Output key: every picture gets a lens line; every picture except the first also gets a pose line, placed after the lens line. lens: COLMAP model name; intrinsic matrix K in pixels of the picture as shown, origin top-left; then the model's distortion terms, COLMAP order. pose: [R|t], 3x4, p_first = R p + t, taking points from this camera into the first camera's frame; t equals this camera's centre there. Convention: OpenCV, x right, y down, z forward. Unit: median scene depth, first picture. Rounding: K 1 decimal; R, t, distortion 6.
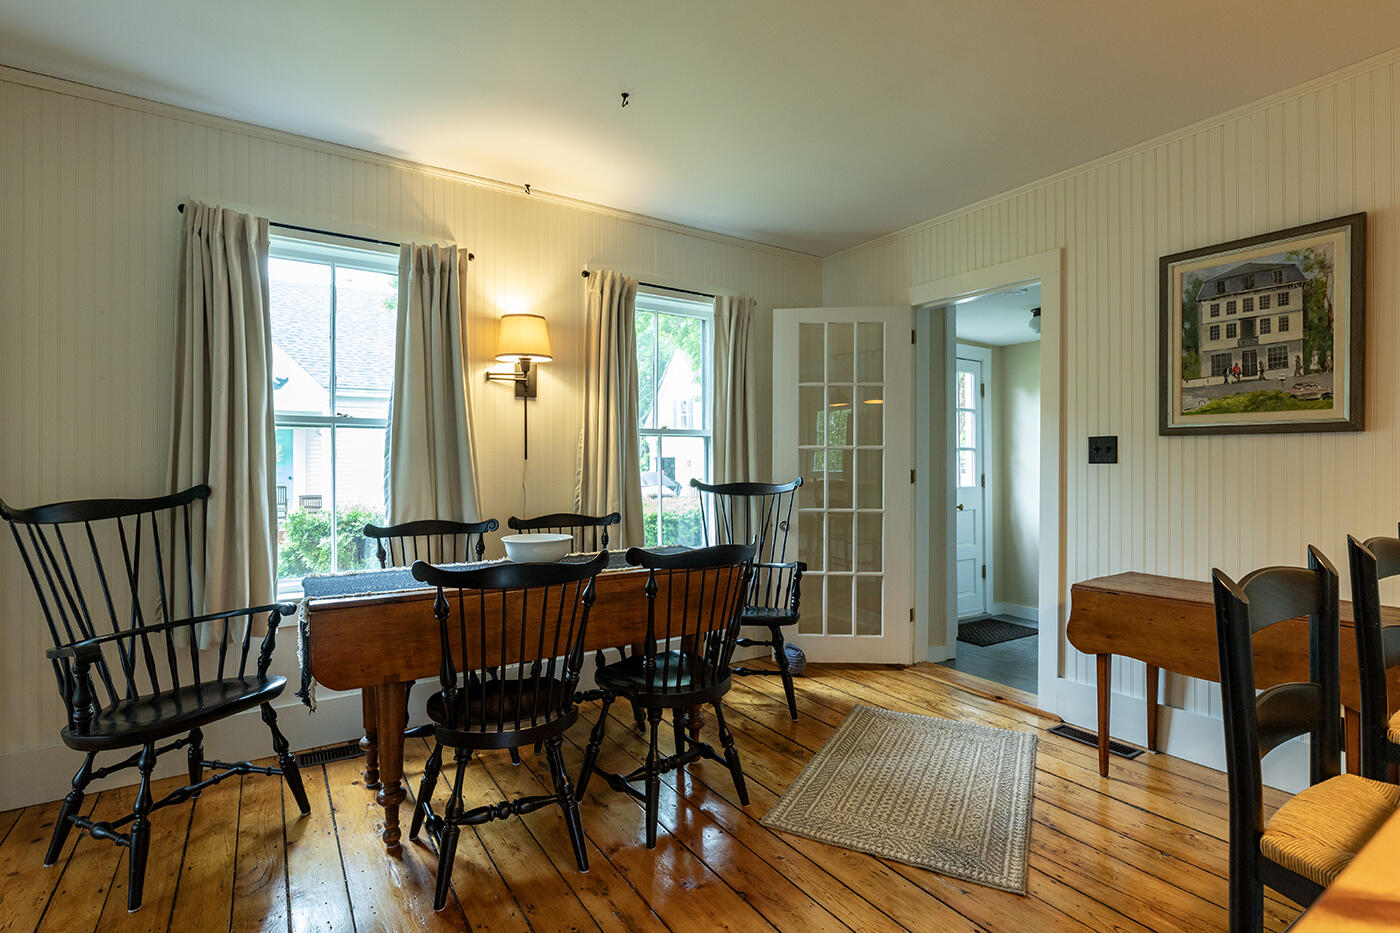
lens RADIAL K [[678.7, 0, 705.2], [0, 678.7, 465.4], [0, 0, 1]] dist [-0.005616, 0.000910]
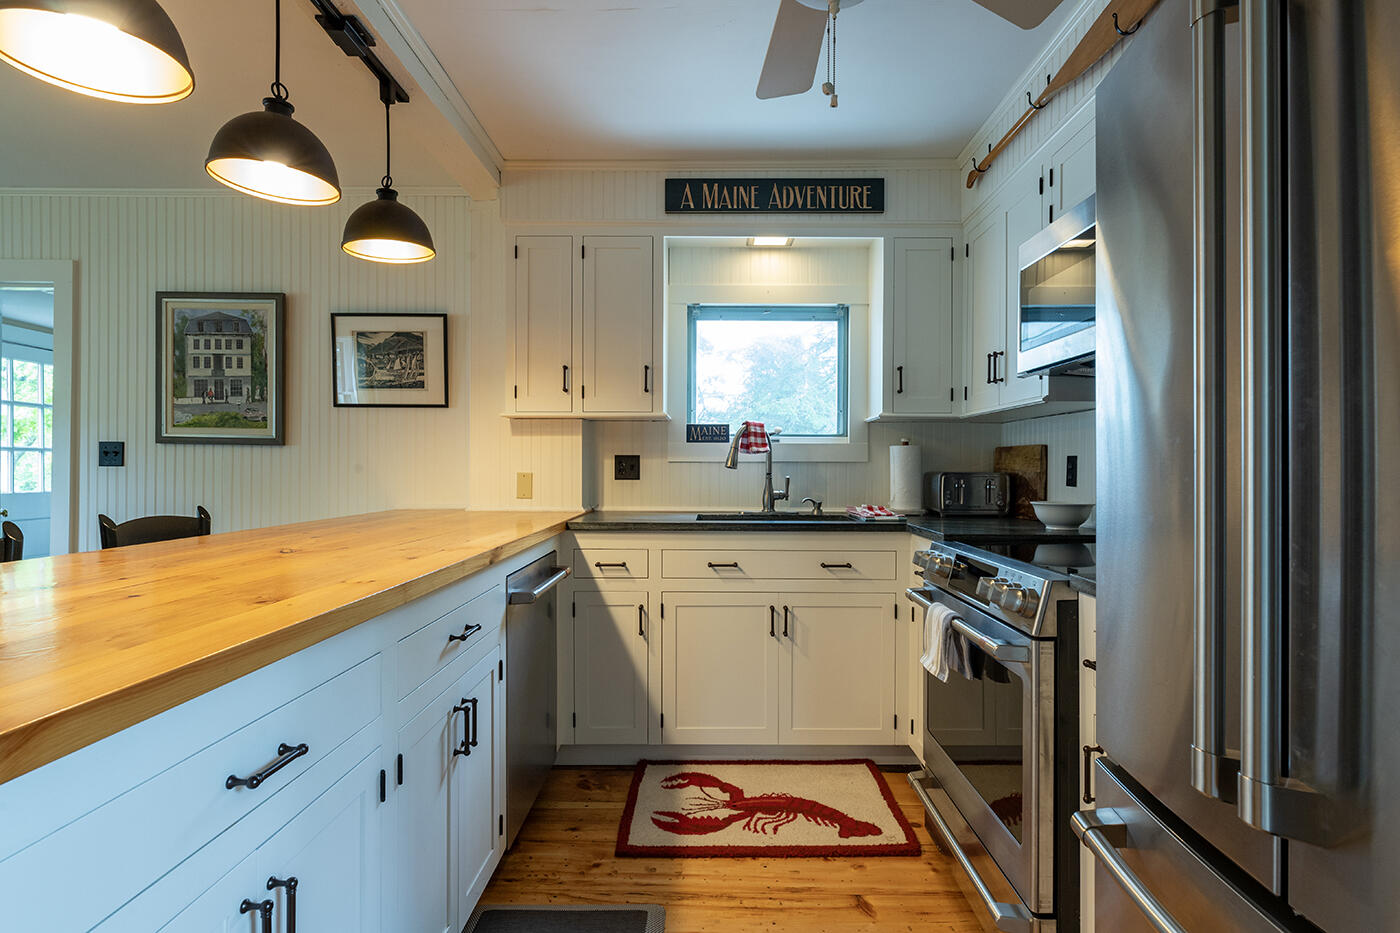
lens RADIAL K [[678.7, 0, 707.2], [0, 678.7, 472.4], [0, 0, 1]] dist [-0.005616, 0.000910]
pose [[0.553148, 0.005418, 0.833065, 0.234880], [-0.006998, 0.999974, -0.001856, 0.002542], [-0.833054, -0.004803, 0.553171, -0.467997]]
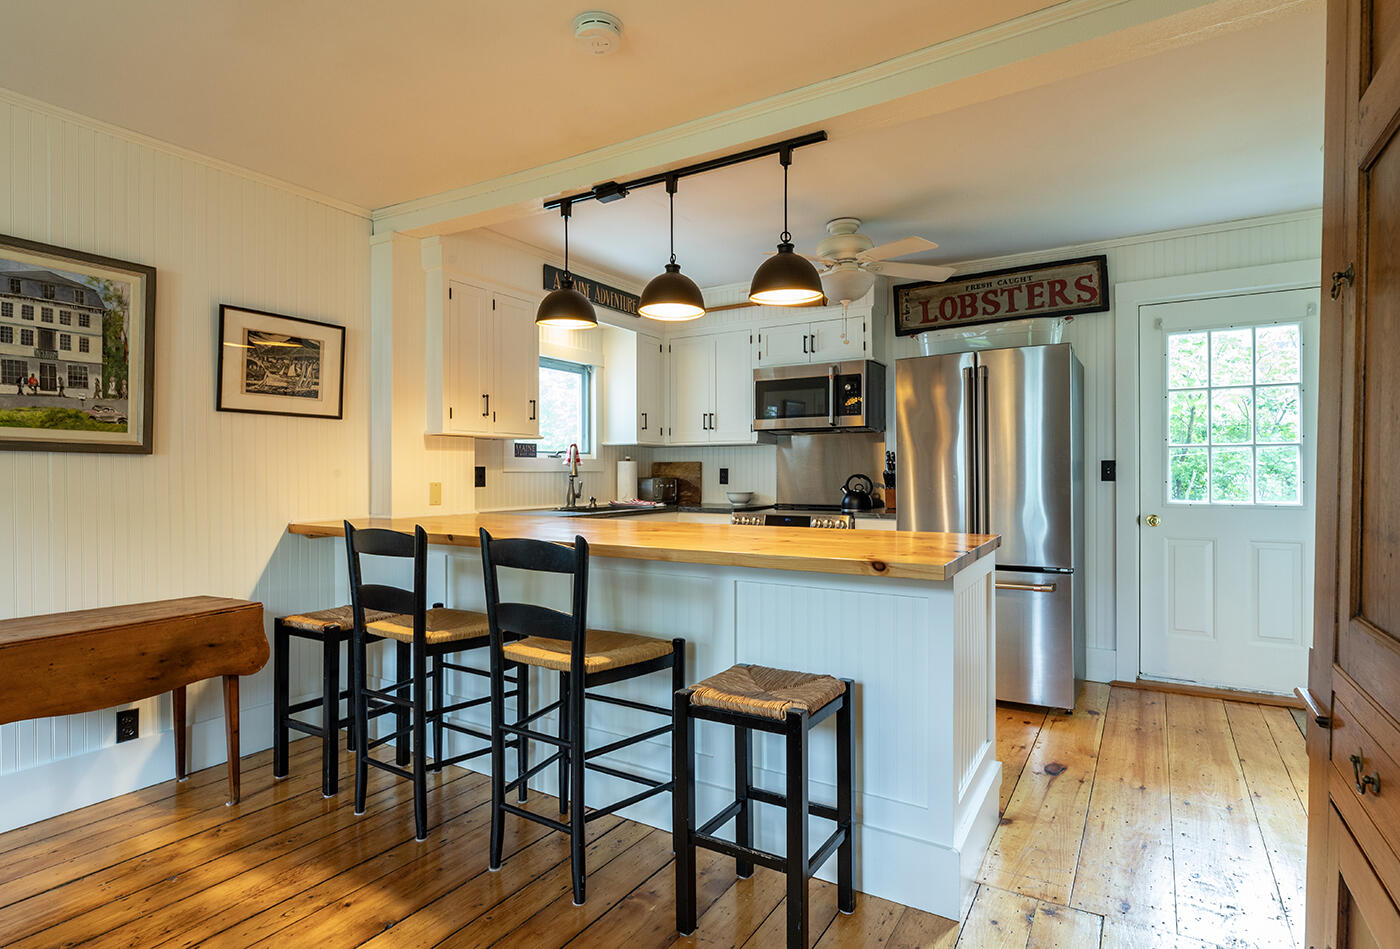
lens RADIAL K [[712.8, 0, 690.3], [0, 712.8, 477.4], [0, 0, 1]] dist [-0.011996, 0.000270]
pose [[-0.418234, 0.001297, 0.908338, -0.449113], [0.006778, 0.999976, 0.001693, -0.005490], [-0.908314, 0.006865, -0.418233, 0.570743]]
